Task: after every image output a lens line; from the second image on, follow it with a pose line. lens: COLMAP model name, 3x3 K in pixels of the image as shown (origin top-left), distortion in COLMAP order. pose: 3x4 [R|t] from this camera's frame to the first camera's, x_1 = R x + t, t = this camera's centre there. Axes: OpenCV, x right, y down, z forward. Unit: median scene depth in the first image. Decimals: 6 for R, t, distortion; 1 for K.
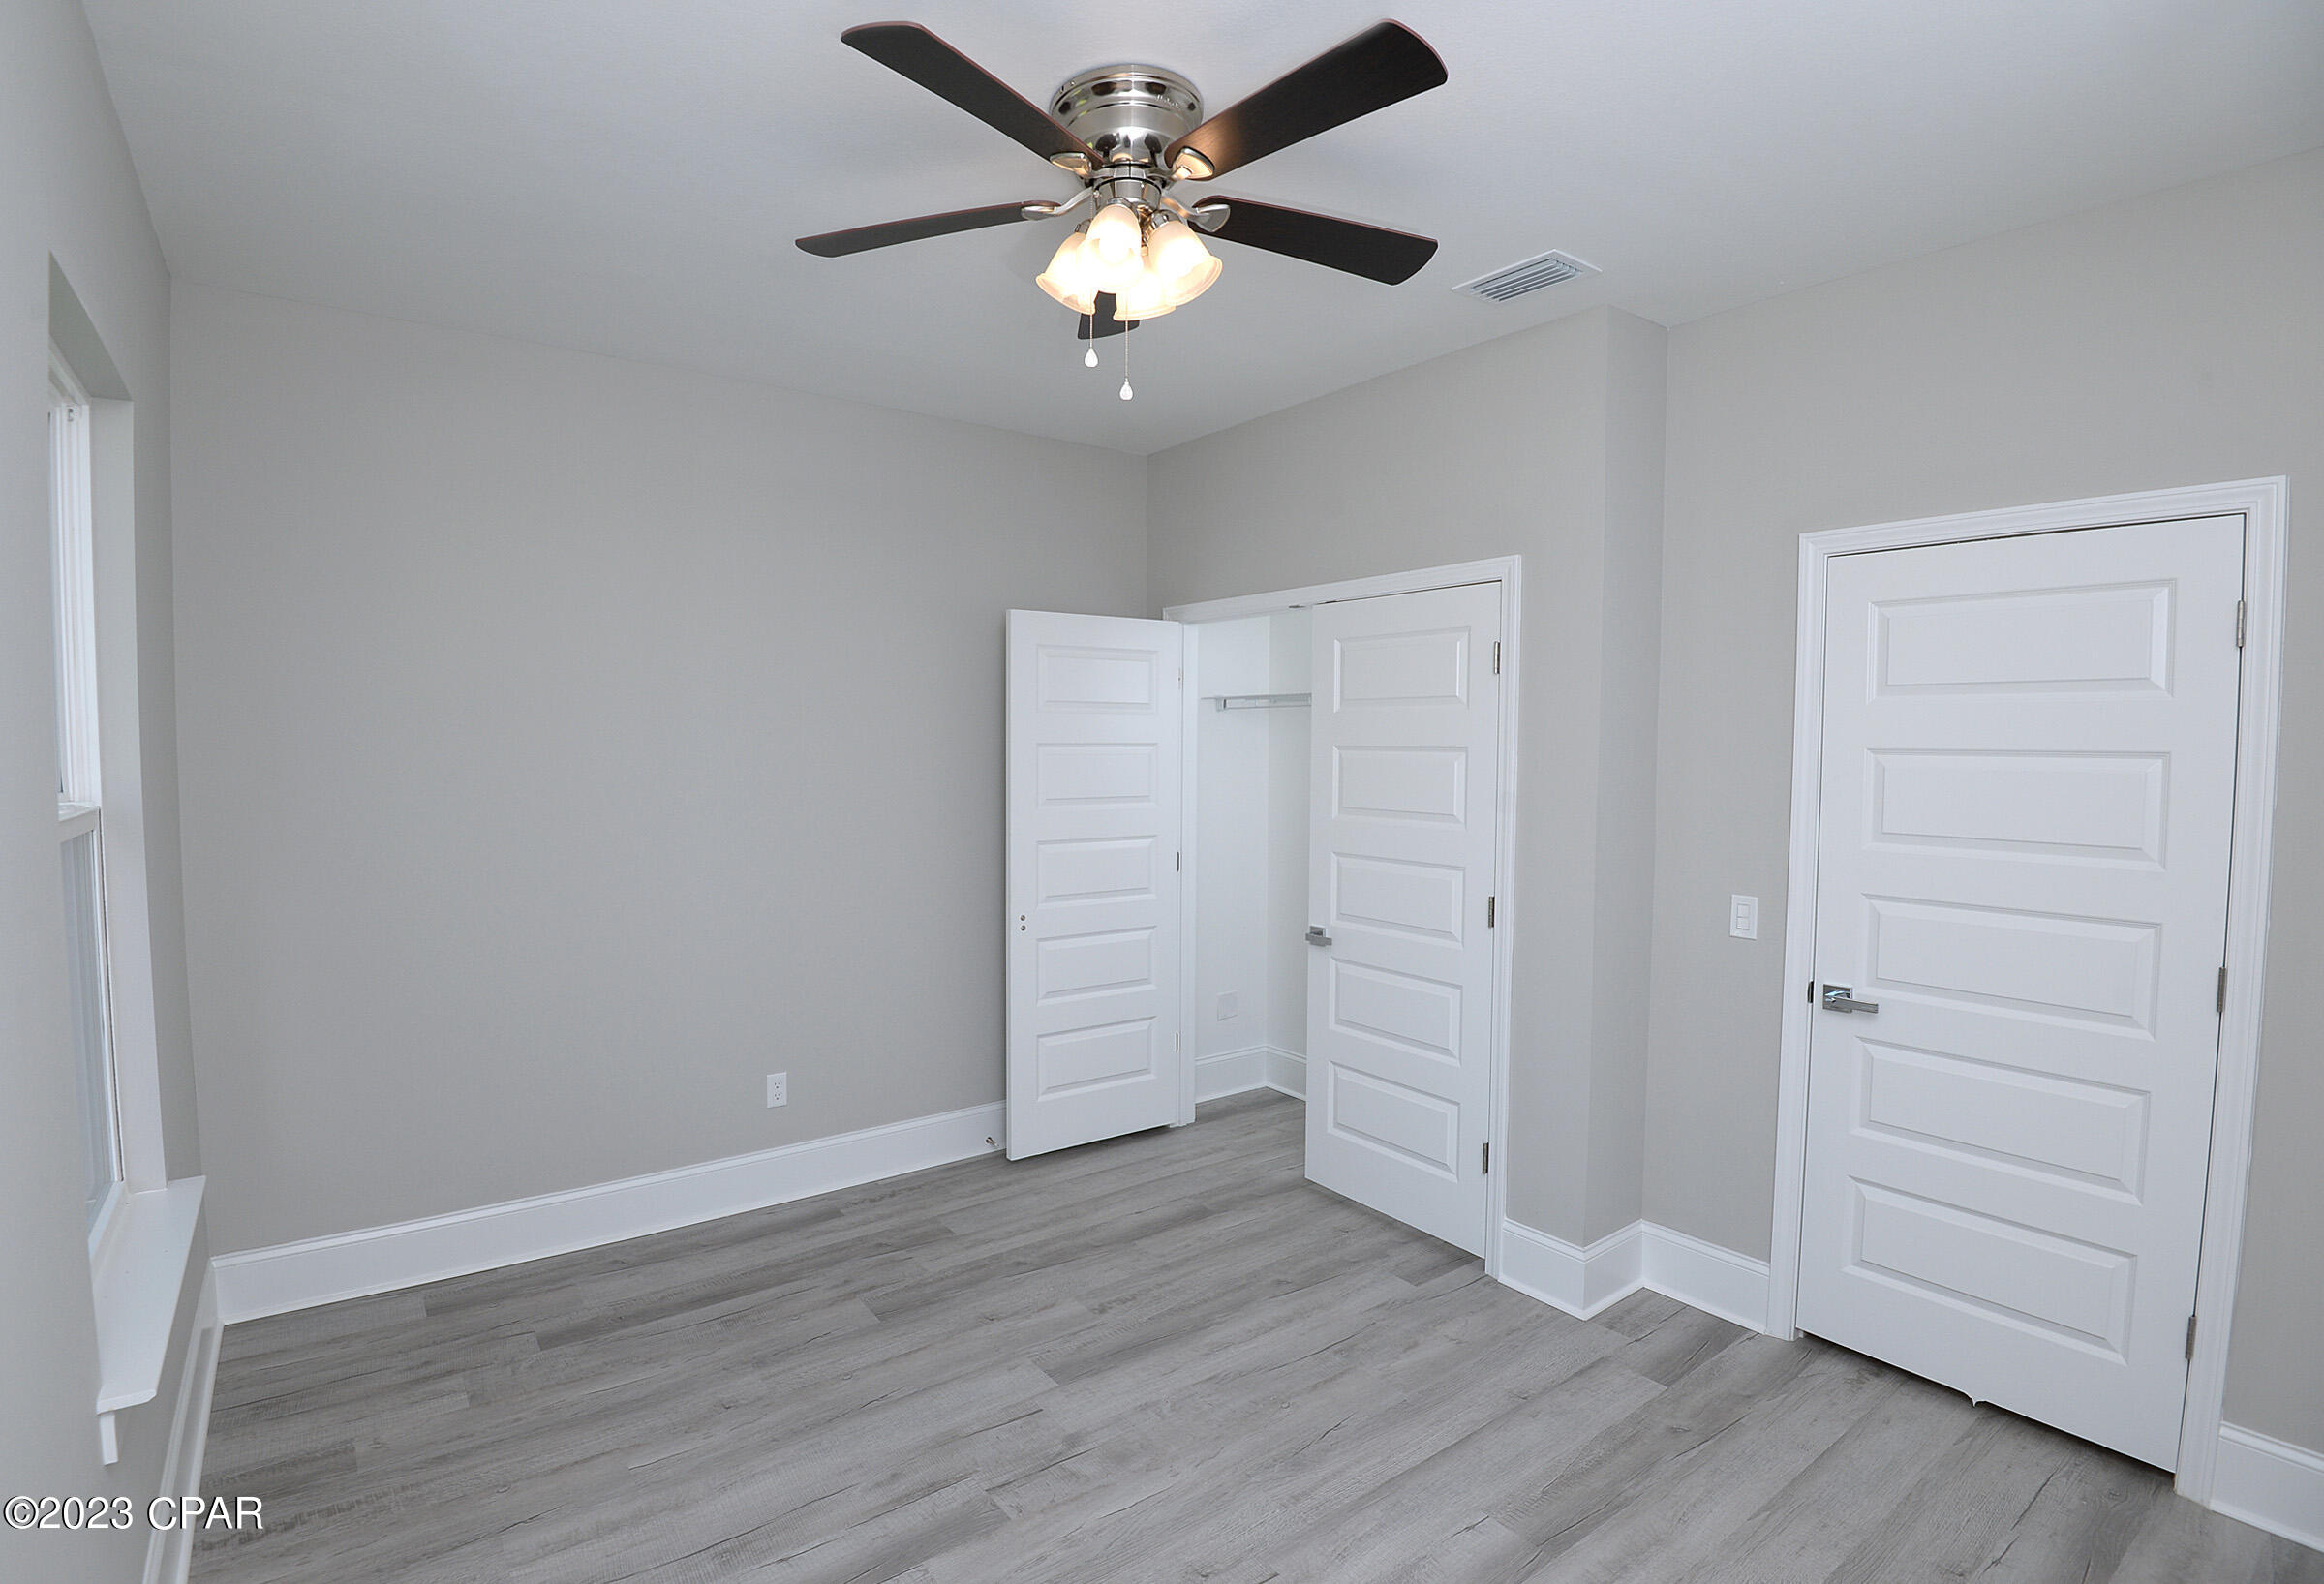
lens RADIAL K [[1132.8, 0, 1125.2], [0, 1132.8, 796.4], [0, 0, 1]] dist [-0.014385, -0.016897]
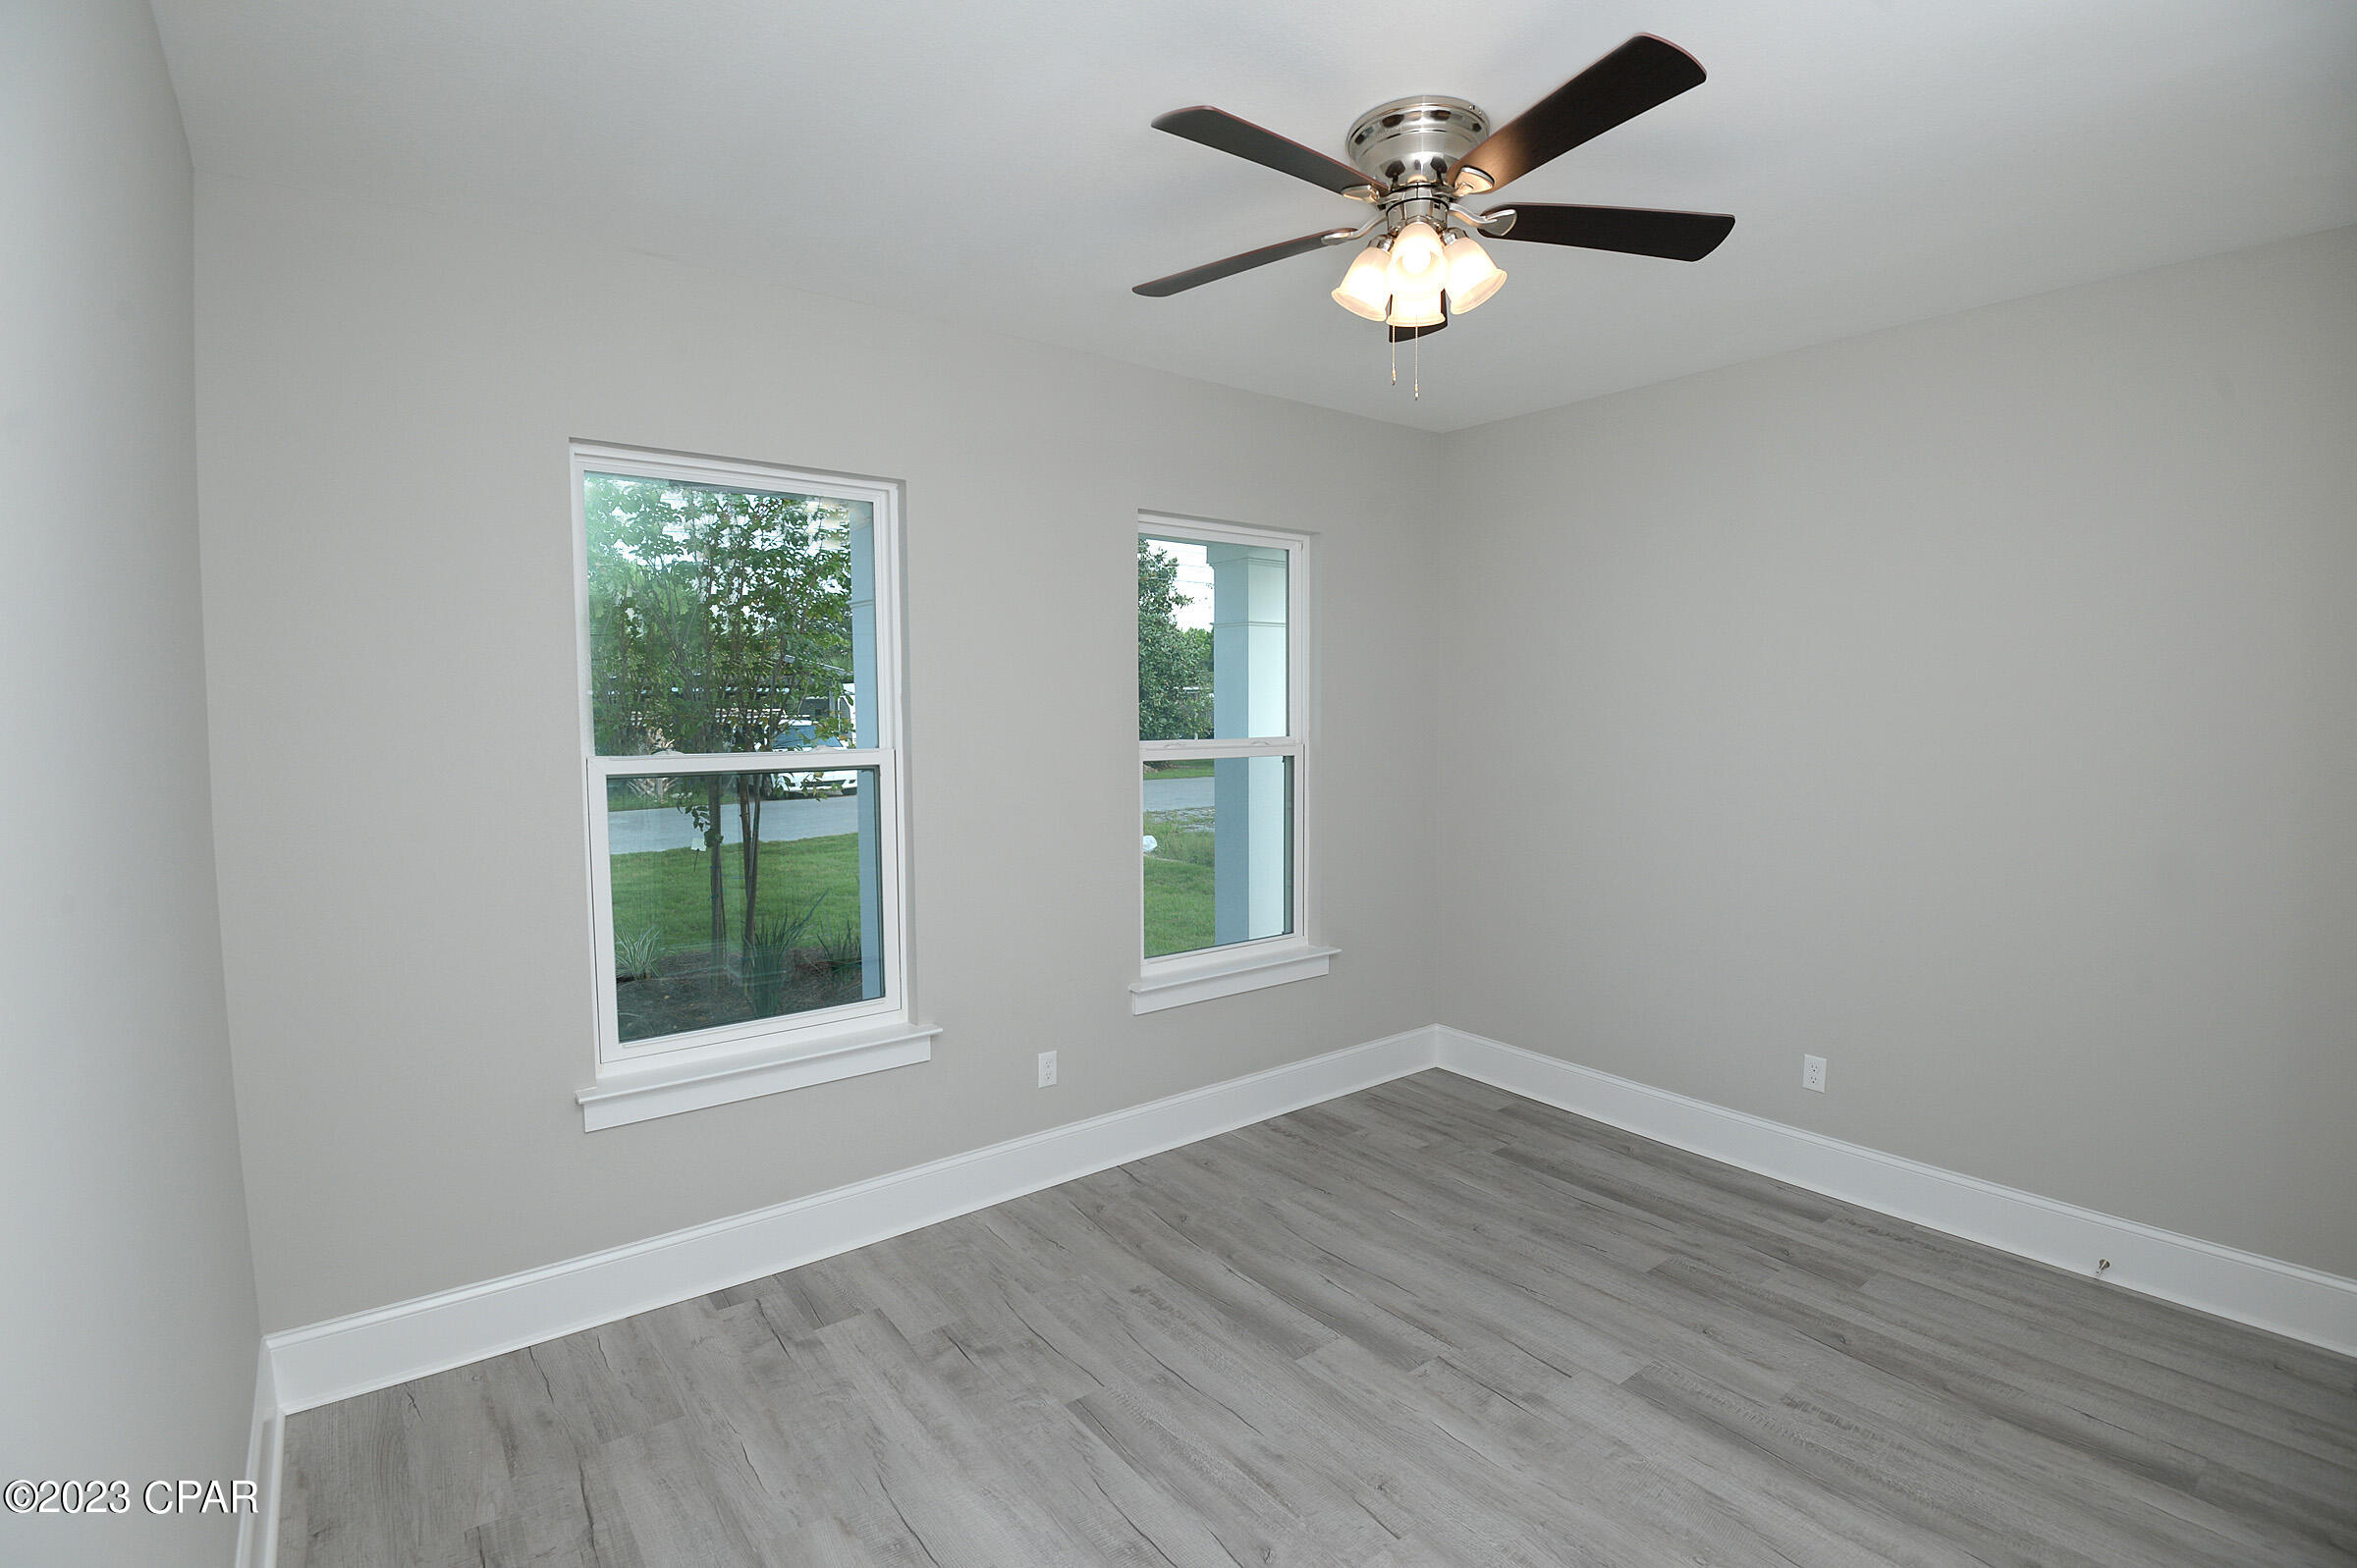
lens RADIAL K [[1097.5, 0, 1173.8], [0, 1097.5, 785.8], [0, 0, 1]] dist [-0.010376, -0.020668]
pose [[0.031234, 0.068228, -0.997181, 0.822534], [-0.053896, 0.996331, 0.066481, -0.025683], [0.998058, 0.051668, 0.034797, 0.568203]]
